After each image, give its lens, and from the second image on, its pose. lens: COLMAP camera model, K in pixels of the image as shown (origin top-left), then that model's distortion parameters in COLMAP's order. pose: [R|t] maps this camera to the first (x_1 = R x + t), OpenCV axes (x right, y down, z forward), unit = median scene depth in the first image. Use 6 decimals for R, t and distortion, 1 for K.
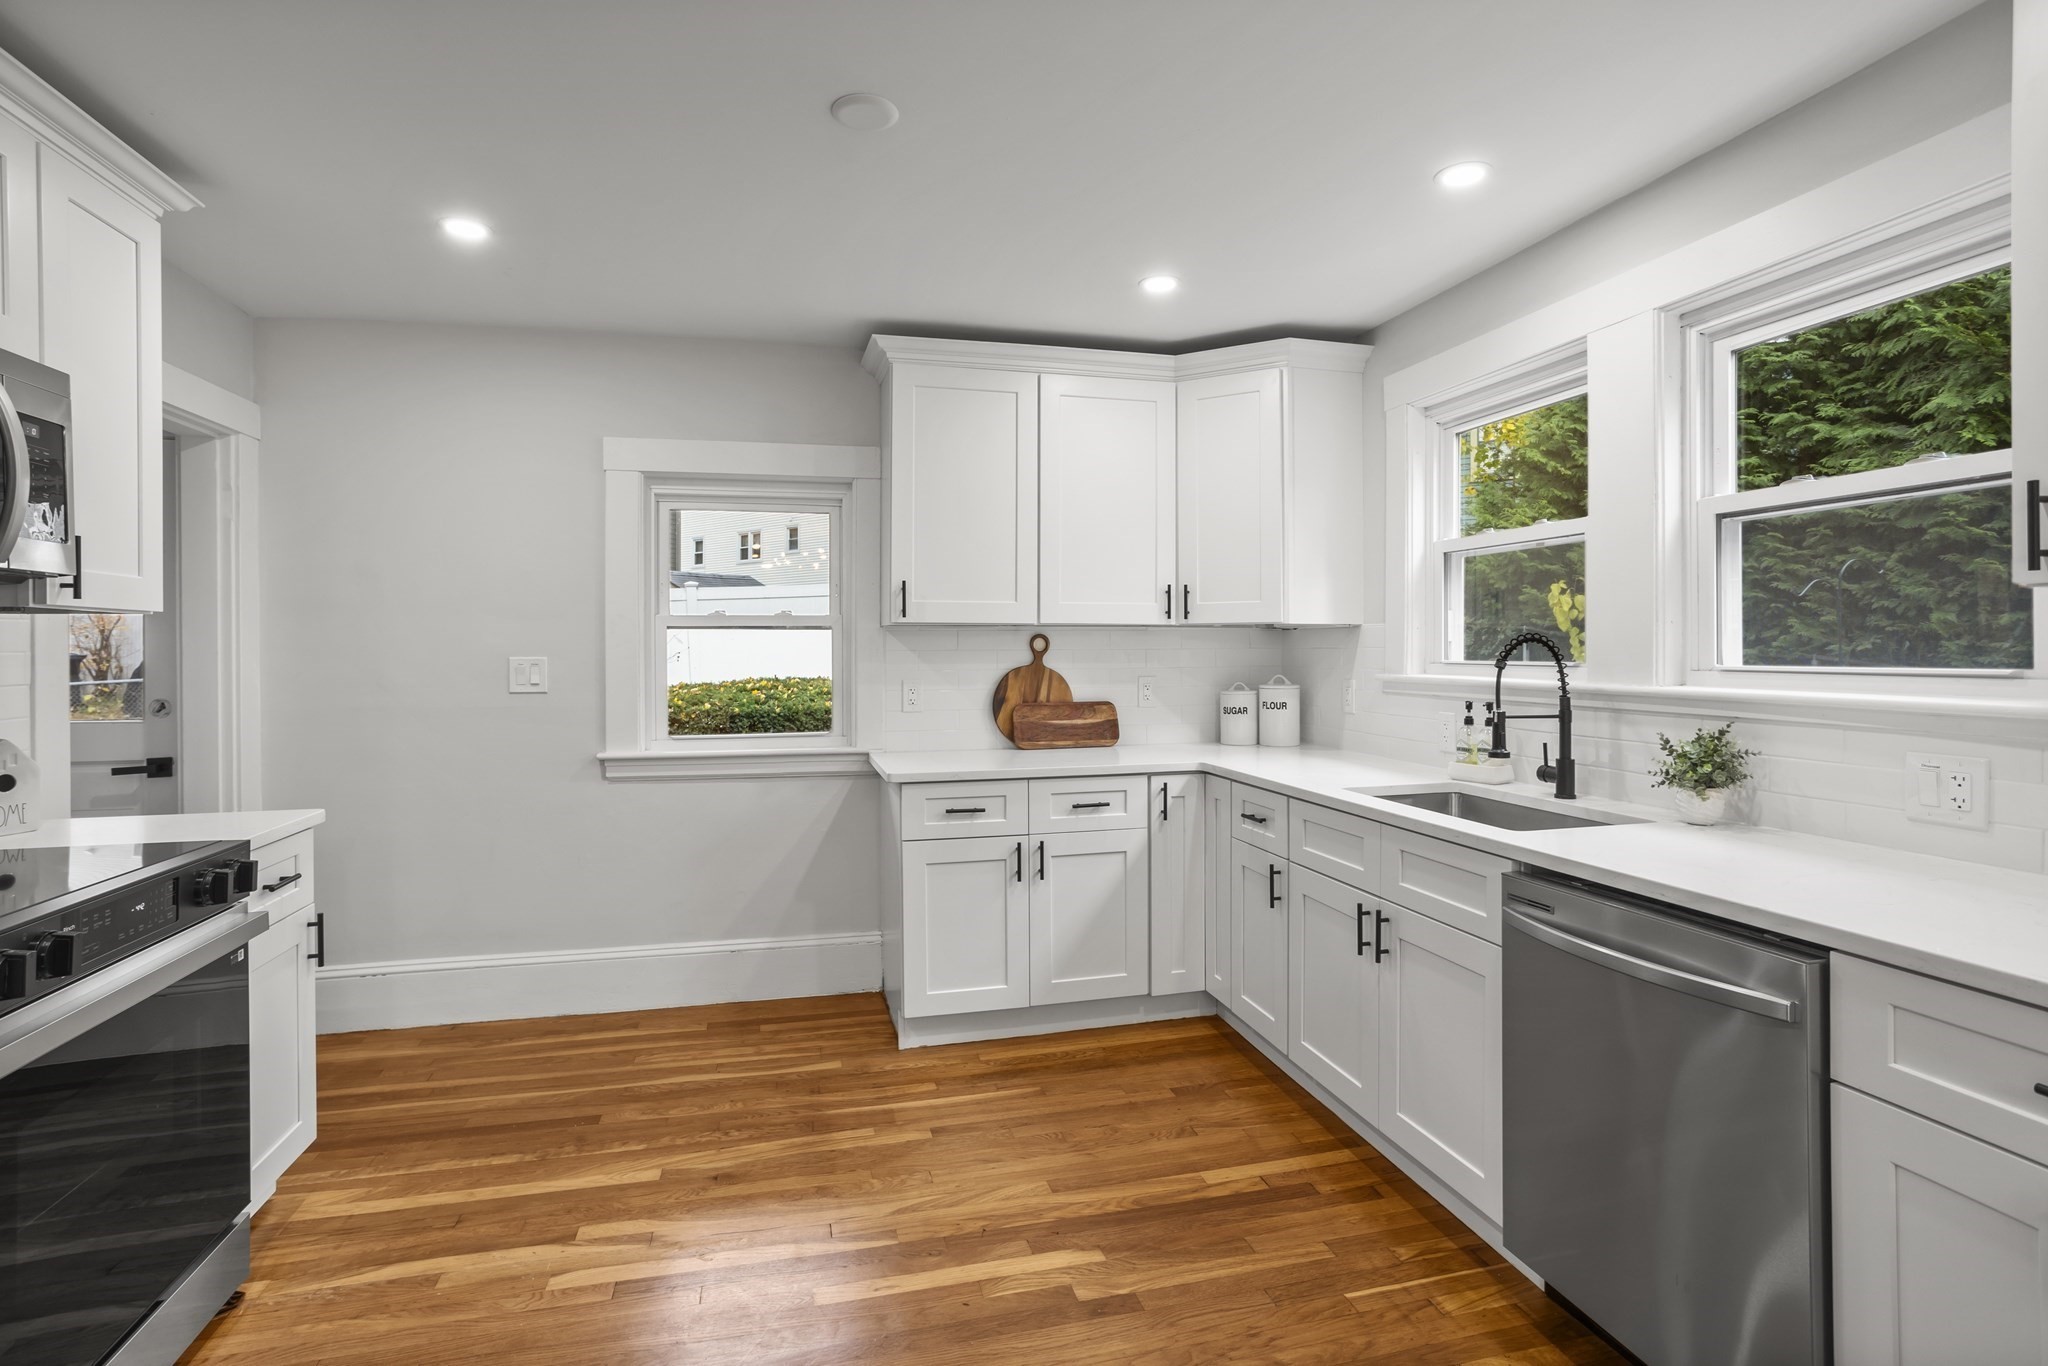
lens RADIAL K [[997.3, 0, 1020.0], [0, 997.3, 650.6], [0, 0, 1]] dist [-0.059103, 0.035520]
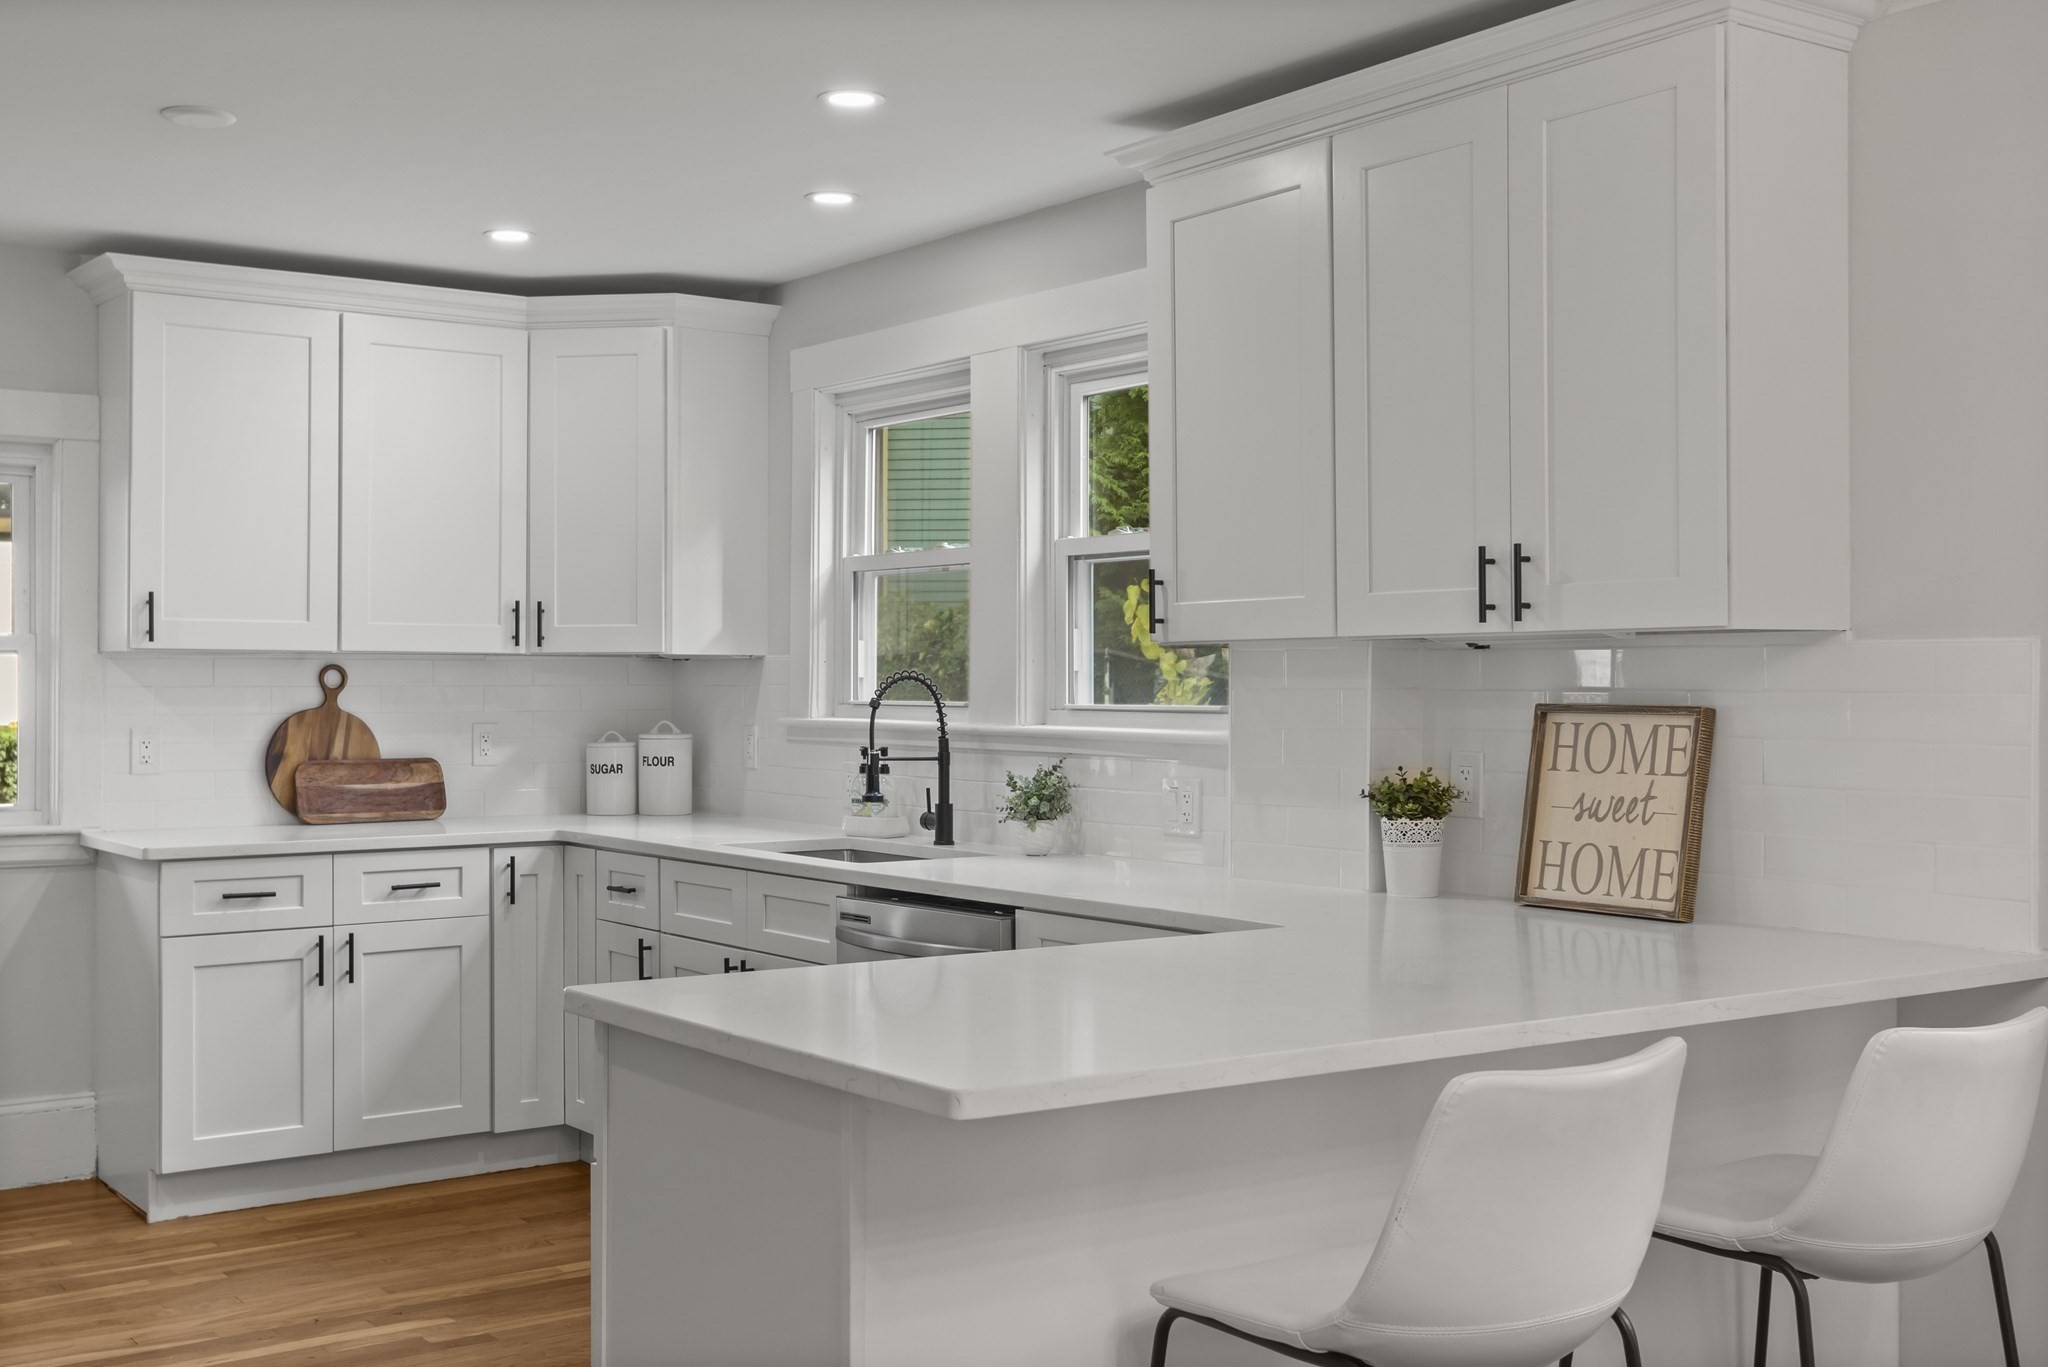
lens RADIAL K [[2227.6, 0, 1024.0], [0, 2227.6, 683.5], [0, 0, 1]] dist [-0.024427, 0.144340]
pose [[0.928819, 0.003875, 0.370513, -0.134256], [-0.003329, 0.999992, -0.002113, -0.001252], [-0.370518, 0.000729, 0.928825, -0.804332]]
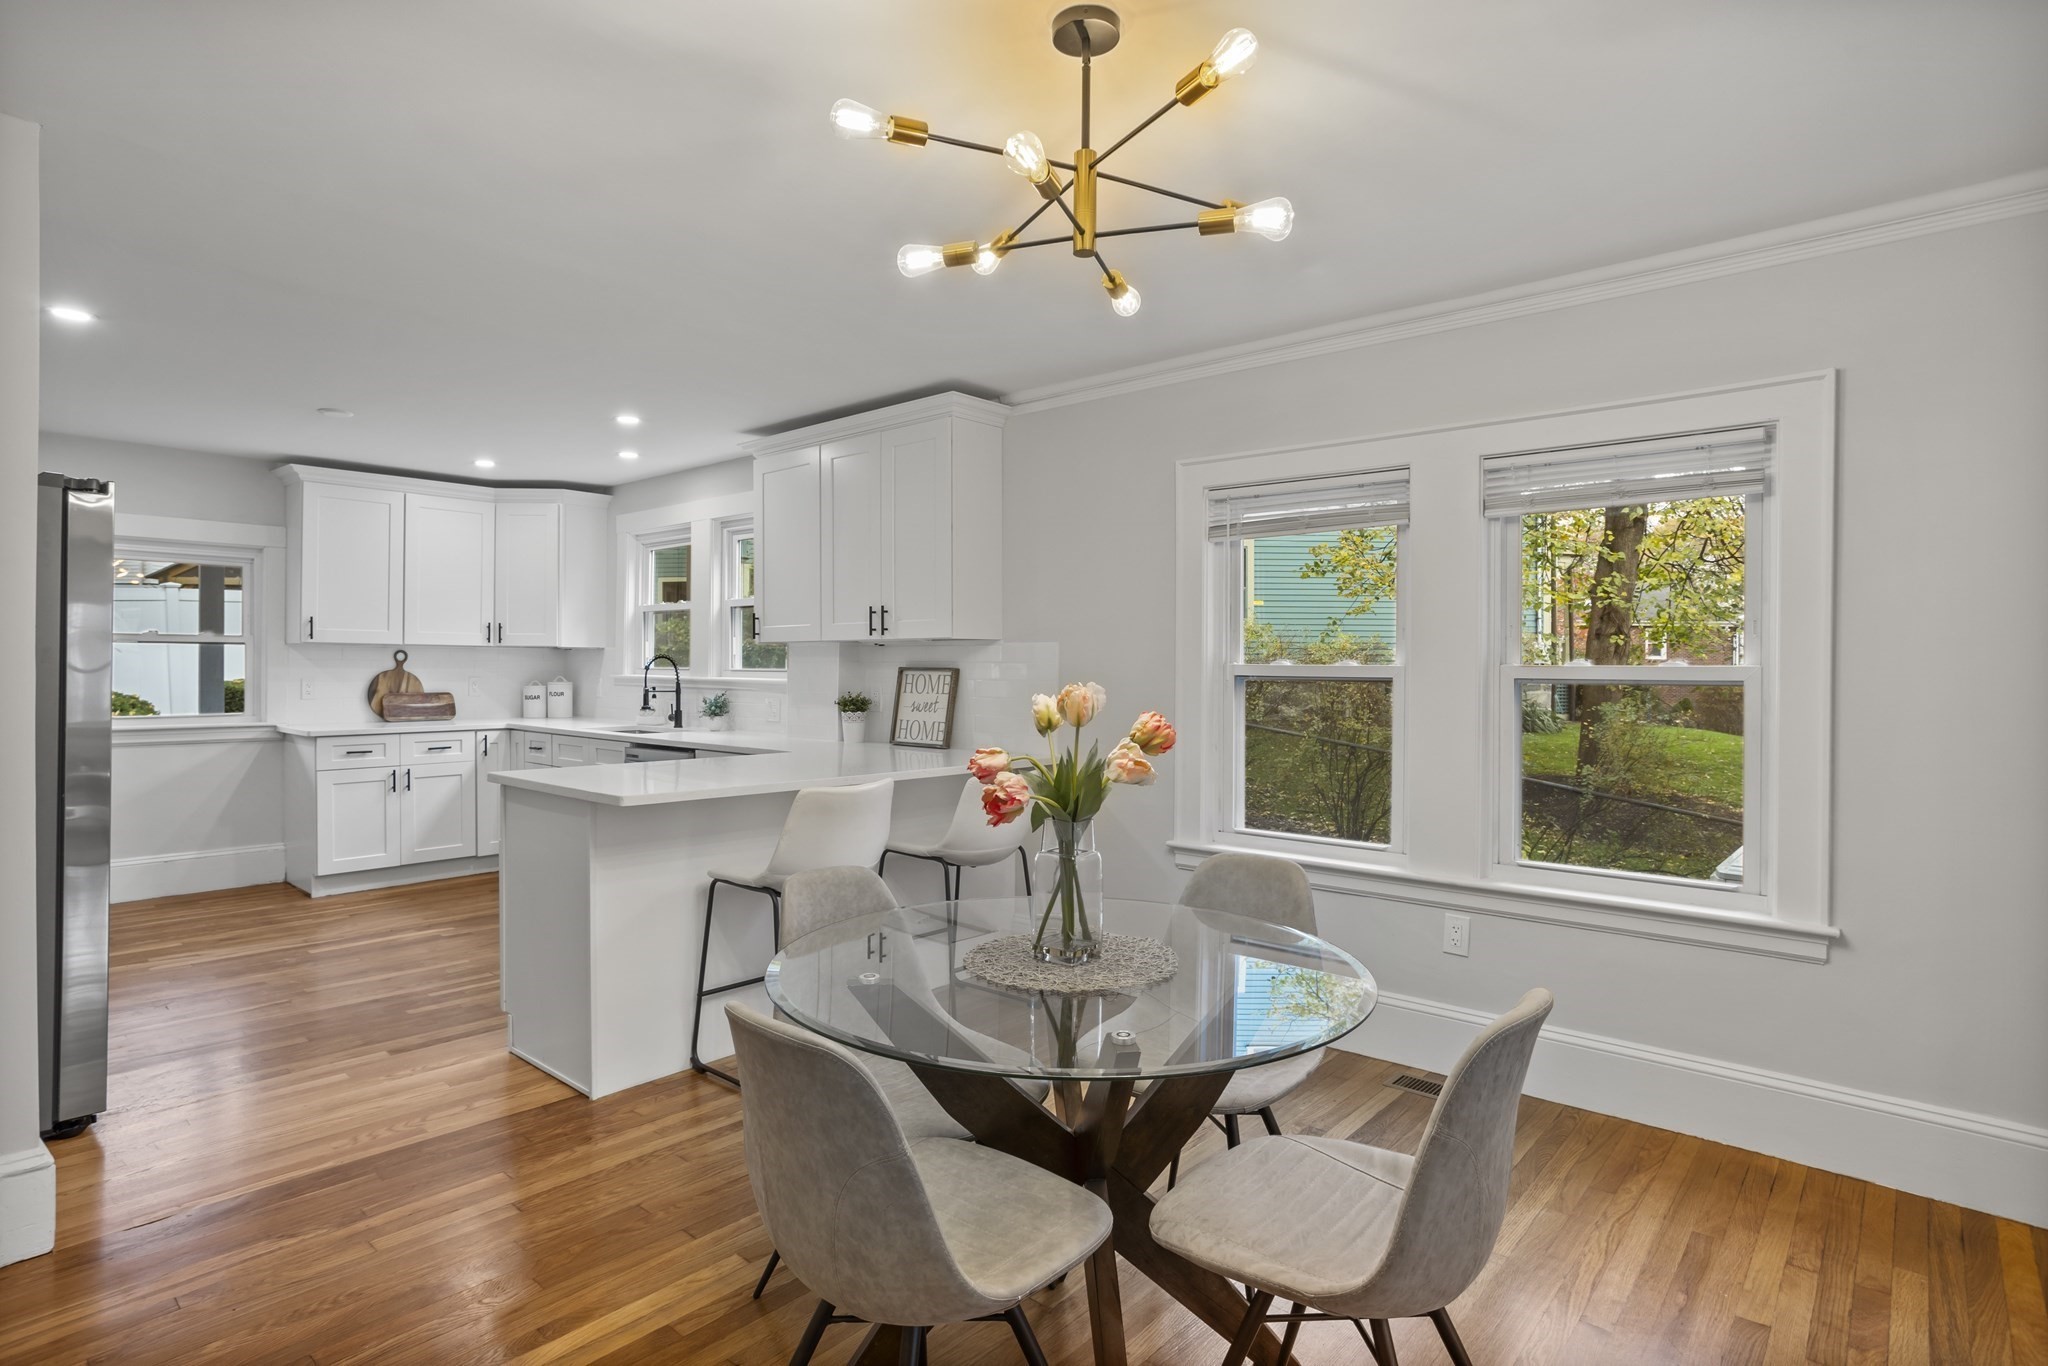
lens RADIAL K [[1046.9, 0, 1018.9], [0, 1046.9, 673.6], [0, 0, 1]] dist [-0.068982, 0.045914]
pose [[0.818788, 0.003890, 0.574083, -0.137103], [-0.007575, 0.999963, 0.004027, 0.008258], [-0.574047, -0.007646, 0.818787, -1.095858]]
